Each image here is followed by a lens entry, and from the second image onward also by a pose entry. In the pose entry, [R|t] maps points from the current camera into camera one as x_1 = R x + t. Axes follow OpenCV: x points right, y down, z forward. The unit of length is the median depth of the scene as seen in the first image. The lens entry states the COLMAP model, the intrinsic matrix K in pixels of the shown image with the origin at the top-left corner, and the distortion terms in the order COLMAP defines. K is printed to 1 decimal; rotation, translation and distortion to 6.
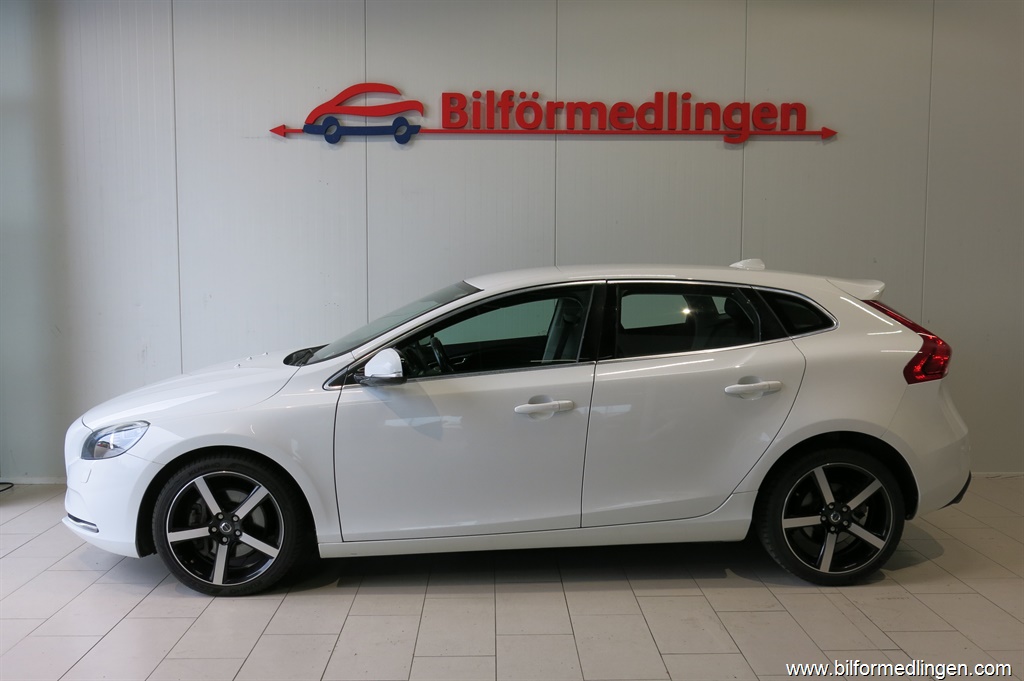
lens RADIAL K [[926.1, 0, 512.0], [0, 926.1, 340.5], [0, 0, 1]] dist [-0.007336, -0.008085]
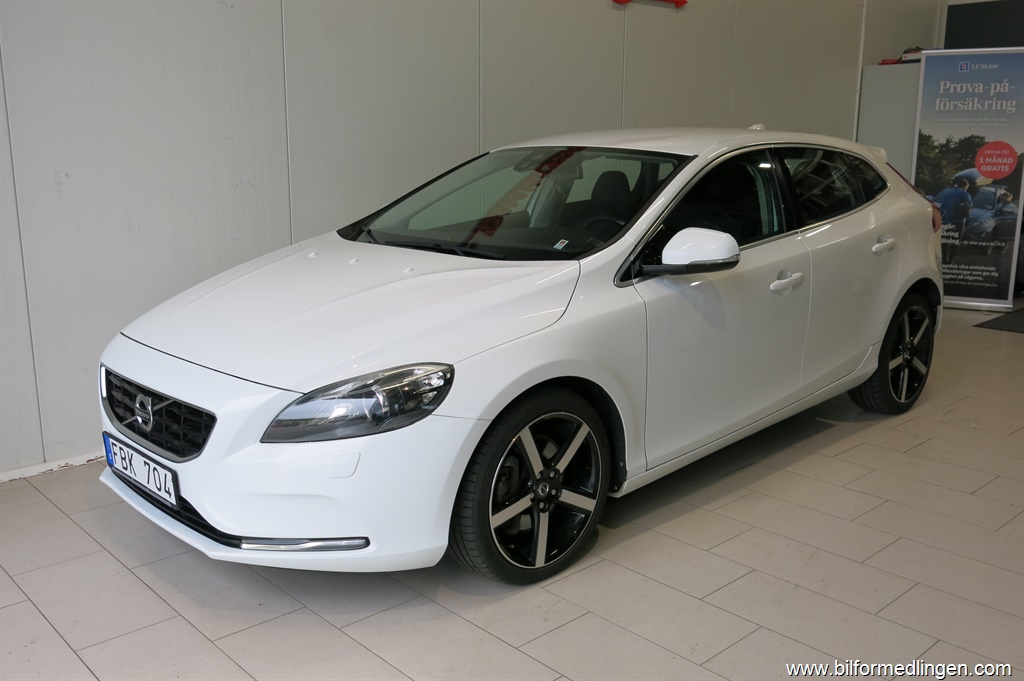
lens RADIAL K [[926.1, 0, 512.0], [0, 926.1, 340.5], [0, 0, 1]] dist [-0.007336, -0.008085]
pose [[0.749794, -0.137684, 0.647187, -0.771429], [0.050754, 0.987197, 0.151218, -0.024260], [-0.659721, -0.080535, 0.747183, 0.474049]]
